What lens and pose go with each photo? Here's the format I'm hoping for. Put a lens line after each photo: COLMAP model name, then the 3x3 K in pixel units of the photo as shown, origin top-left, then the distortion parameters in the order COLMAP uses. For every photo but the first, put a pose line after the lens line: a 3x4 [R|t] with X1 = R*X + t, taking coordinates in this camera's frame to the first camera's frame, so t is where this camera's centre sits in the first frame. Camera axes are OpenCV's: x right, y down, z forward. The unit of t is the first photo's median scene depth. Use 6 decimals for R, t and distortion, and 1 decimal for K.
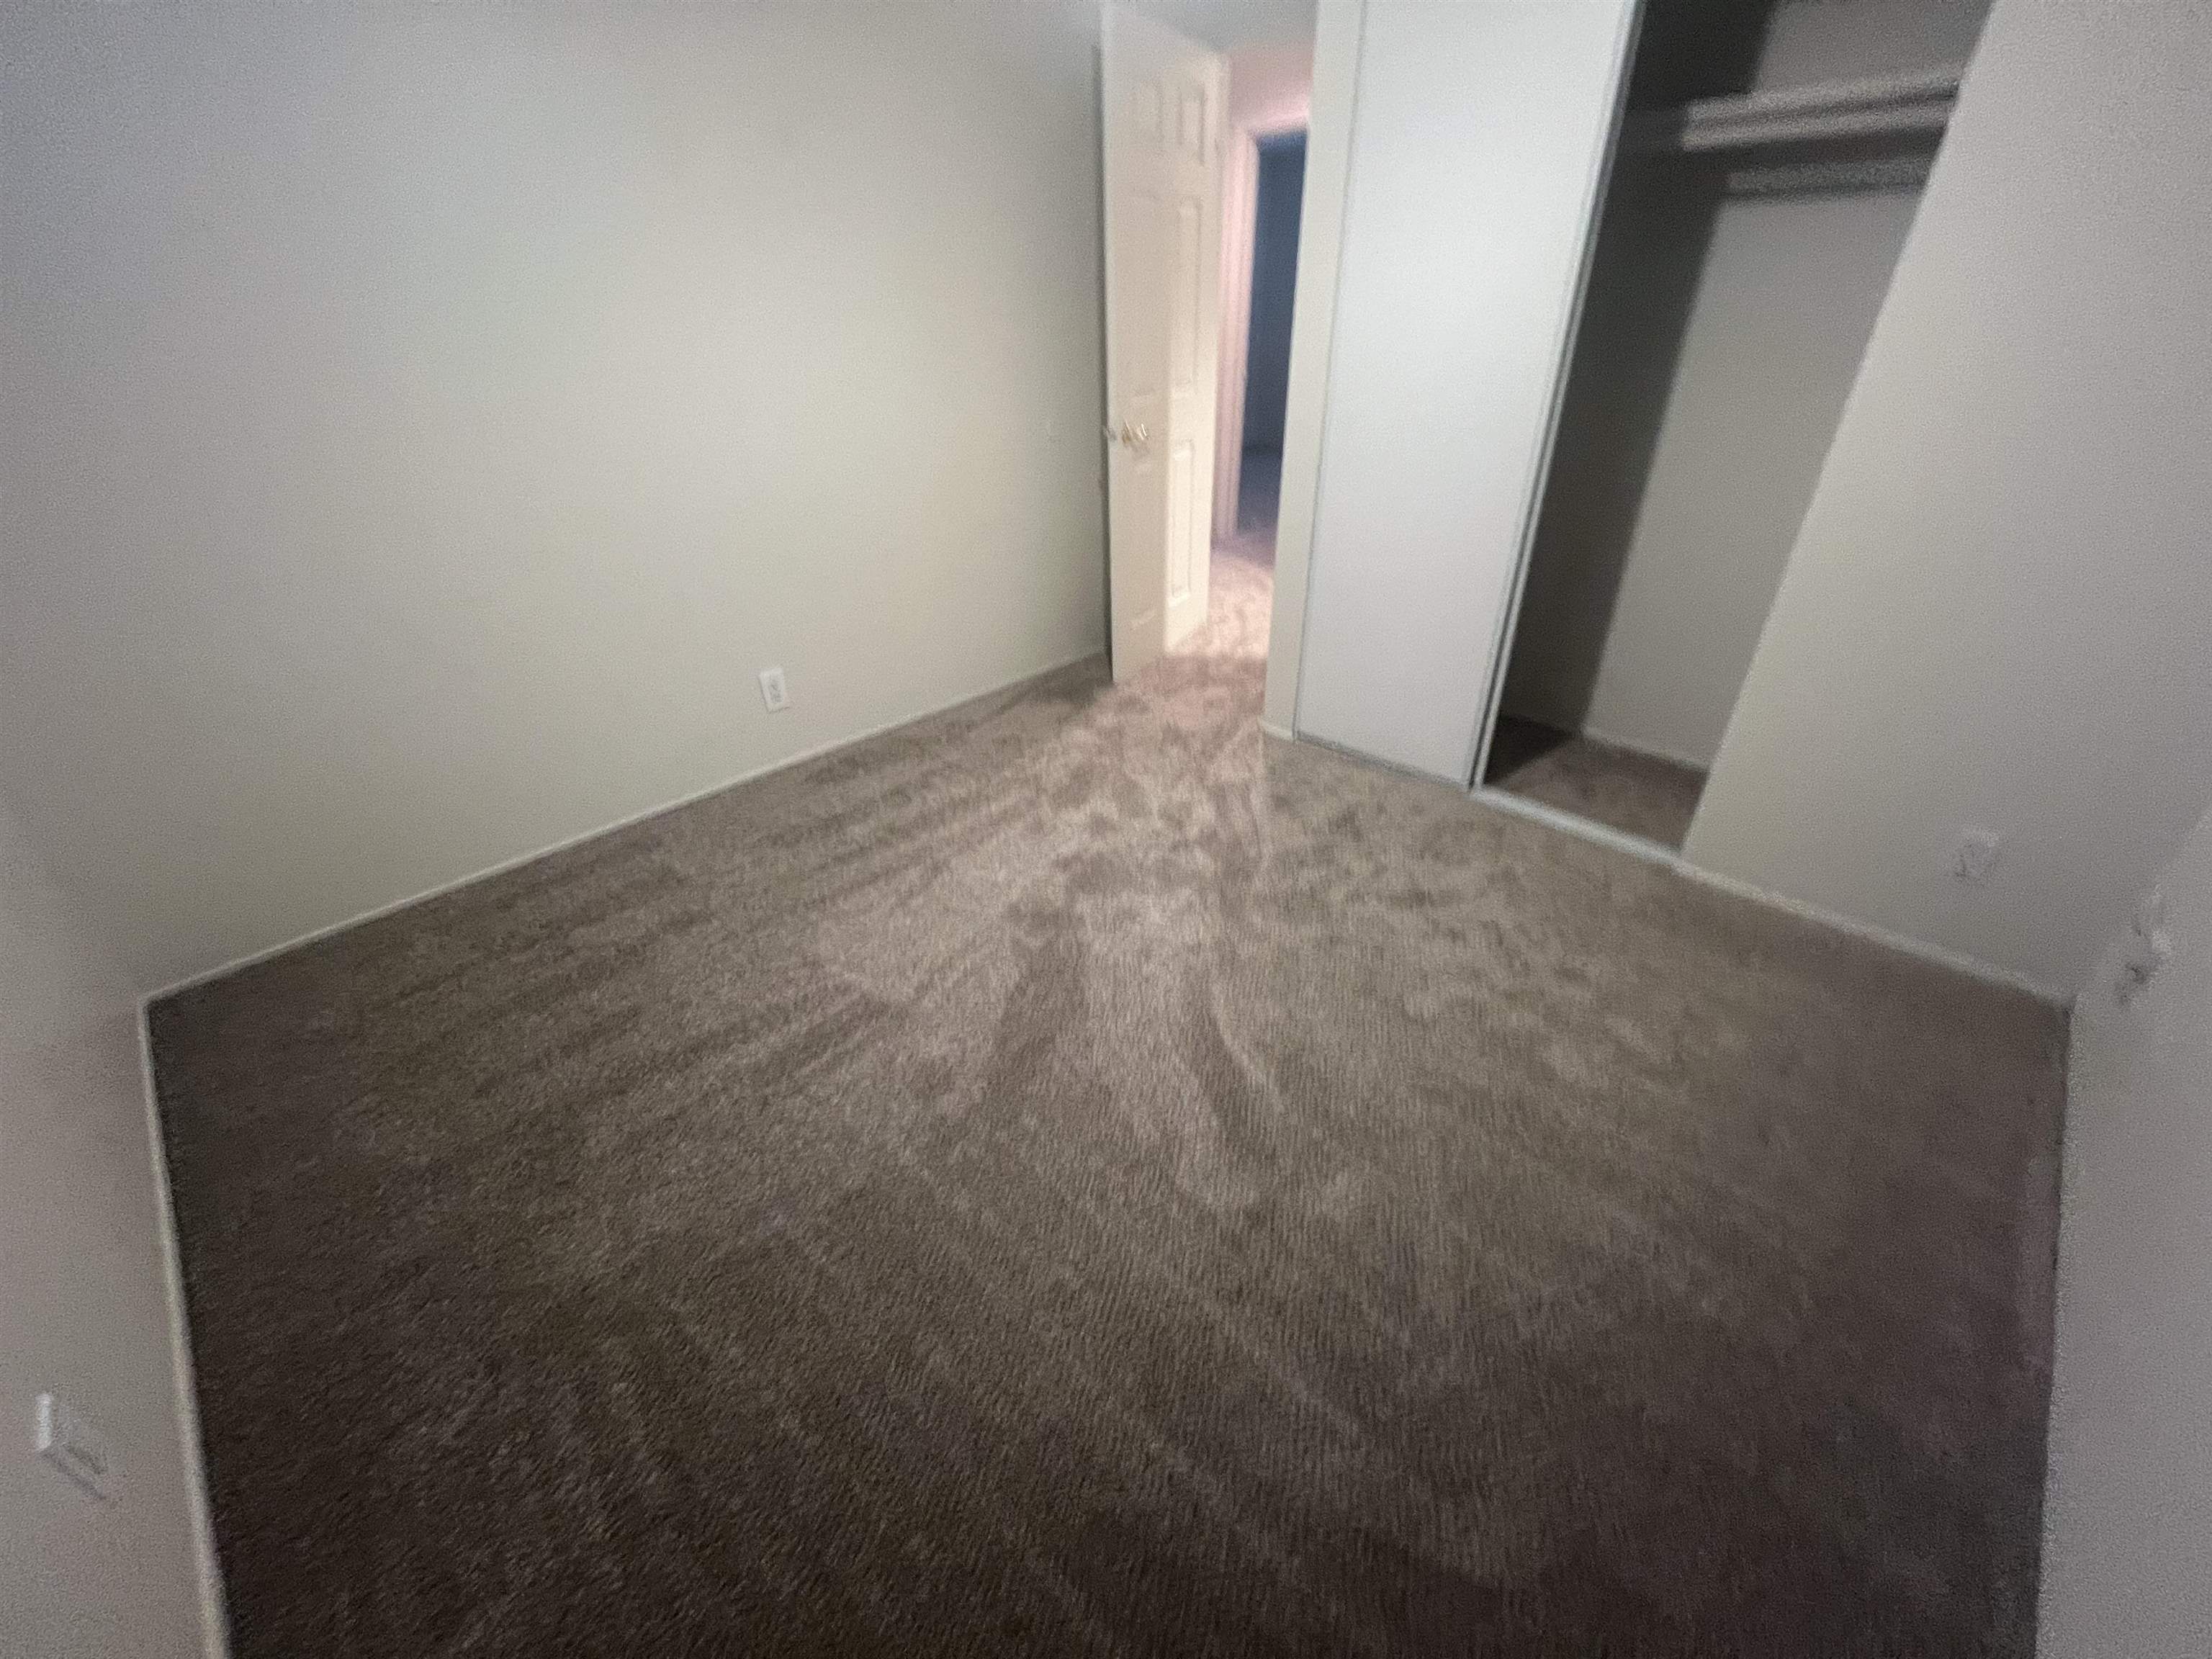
lens RADIAL K [[887.0, 0, 1106.0], [0, 887.0, 829.5], [0, 0, 1]] dist [0.009834, -0.000761]
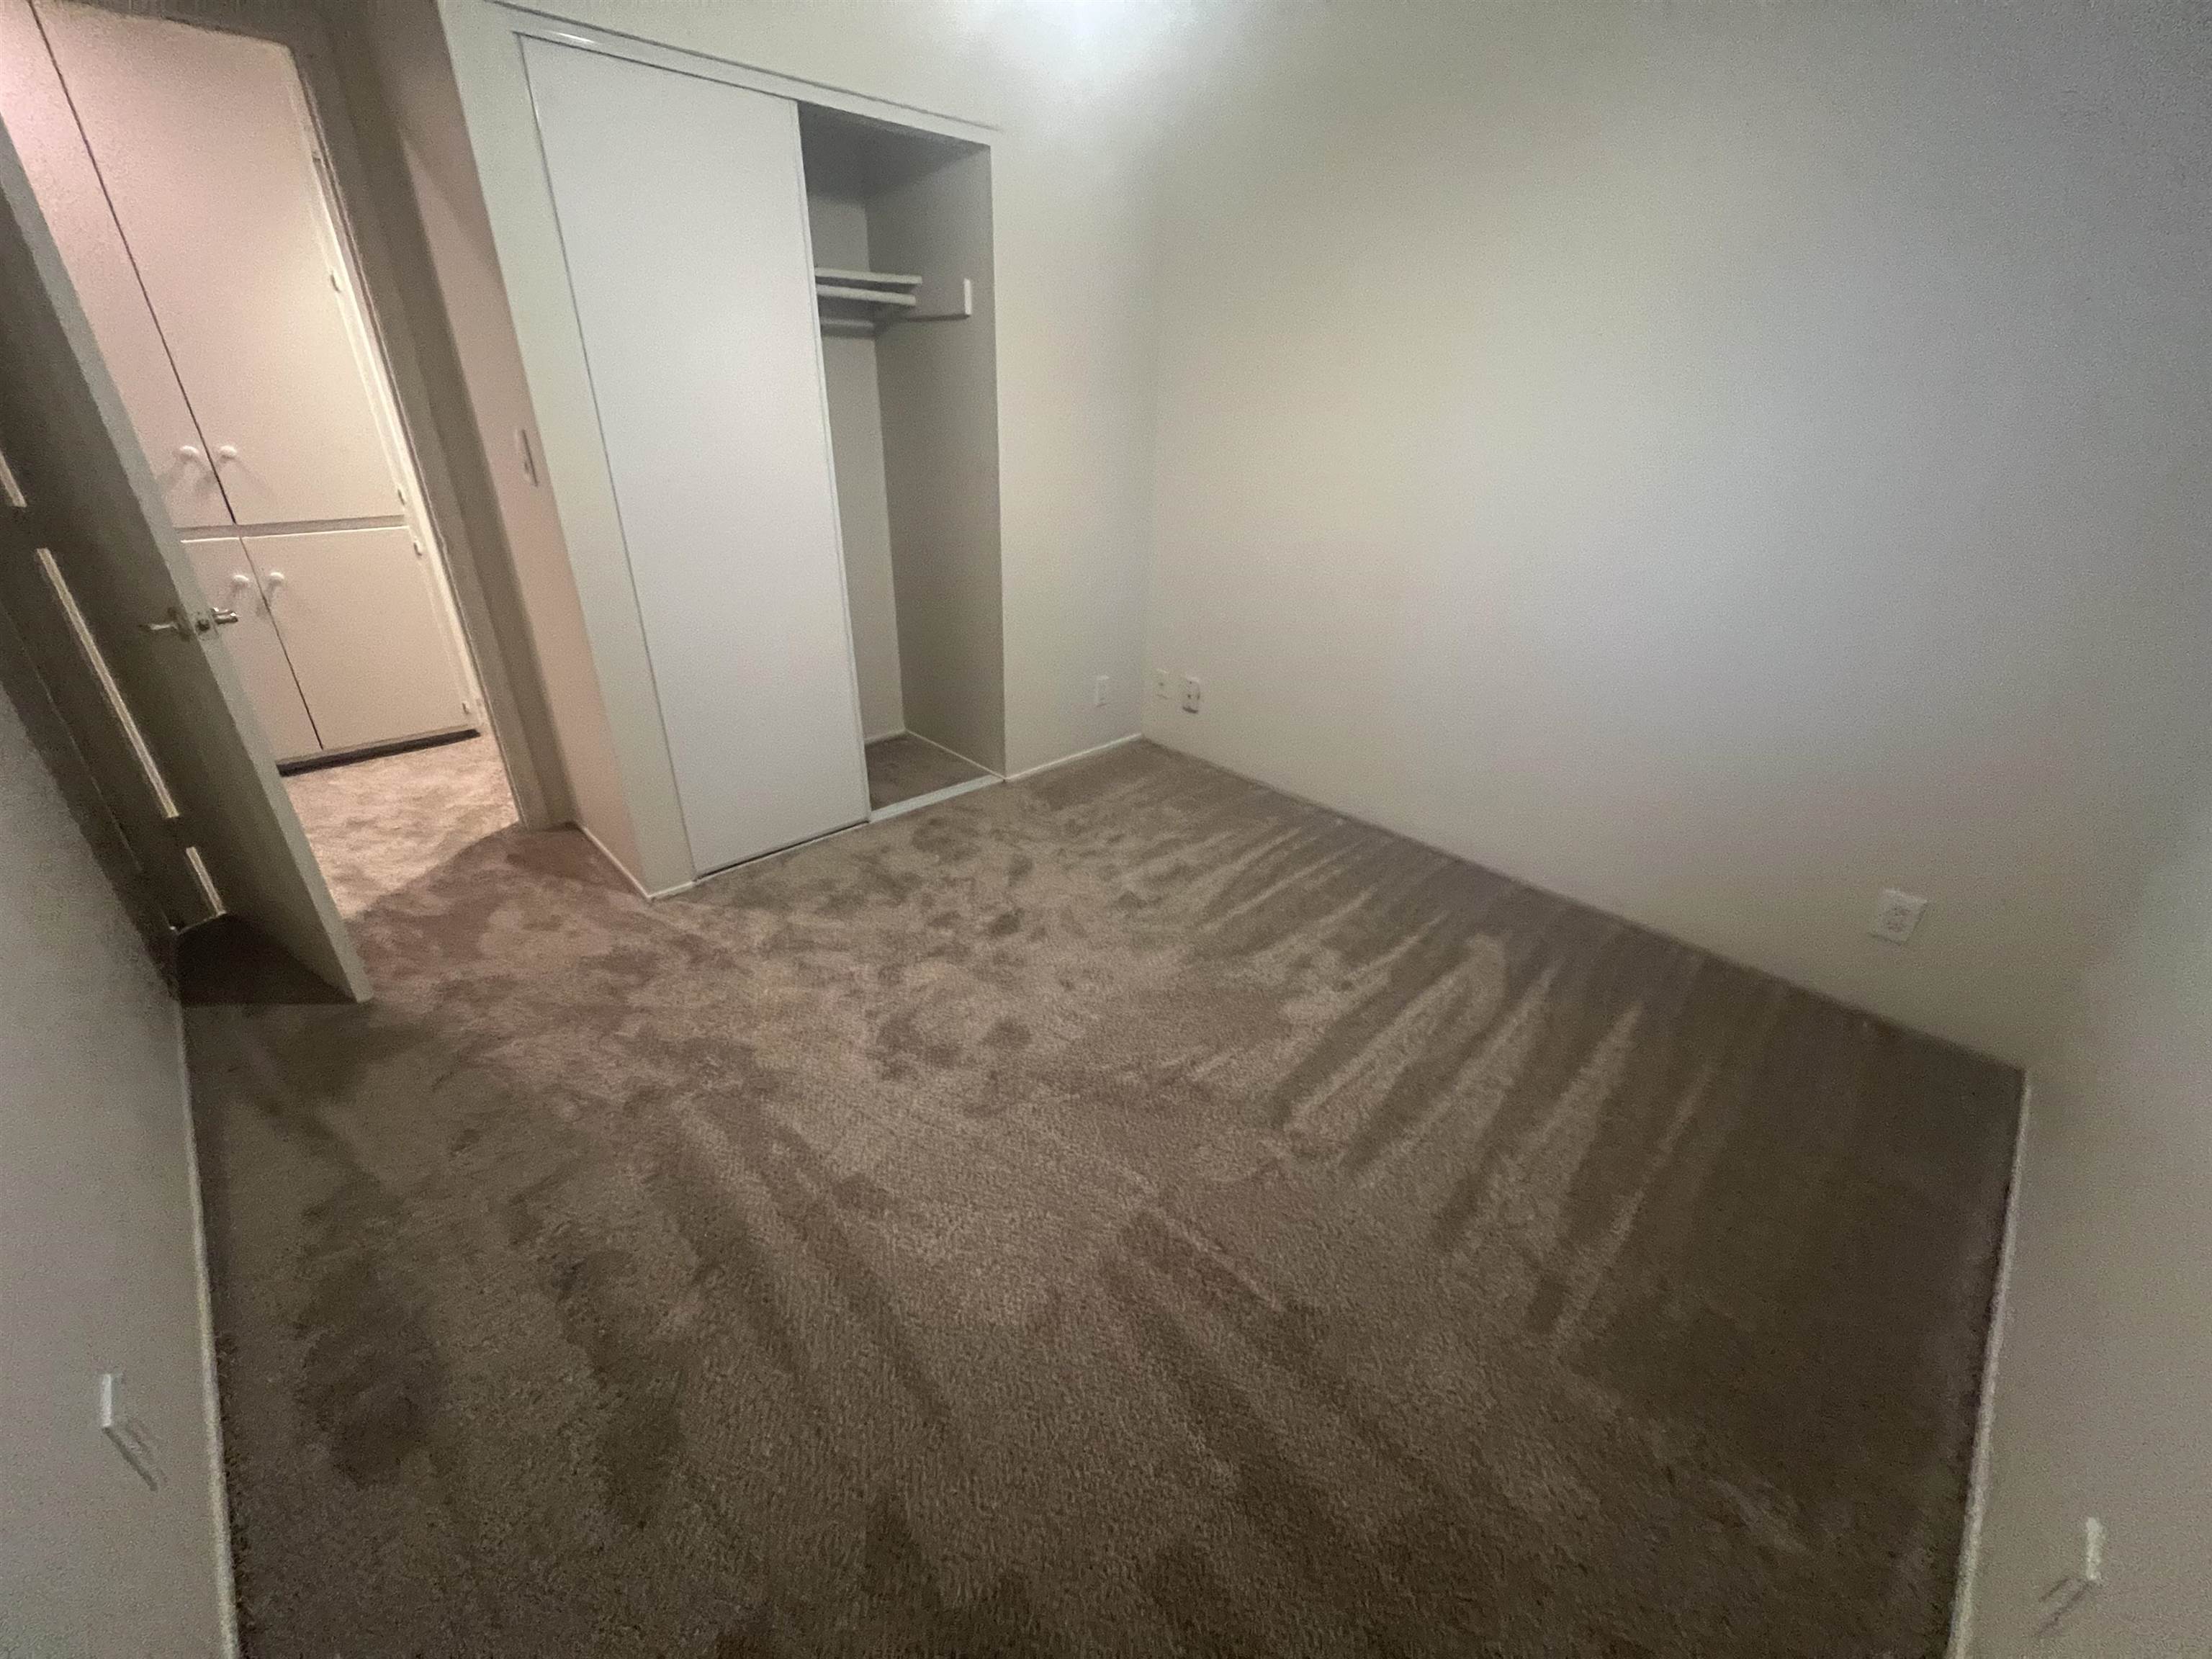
lens RADIAL K [[887.0, 0, 1106.0], [0, 887.0, 829.5], [0, 0, 1]] dist [0.009834, -0.000761]
pose [[0.029277, -0.450530, 0.892281, -0.630852], [0.481889, 0.788441, 0.382288, -0.333136], [-0.875743, 0.418788, 0.240189, 0.476935]]
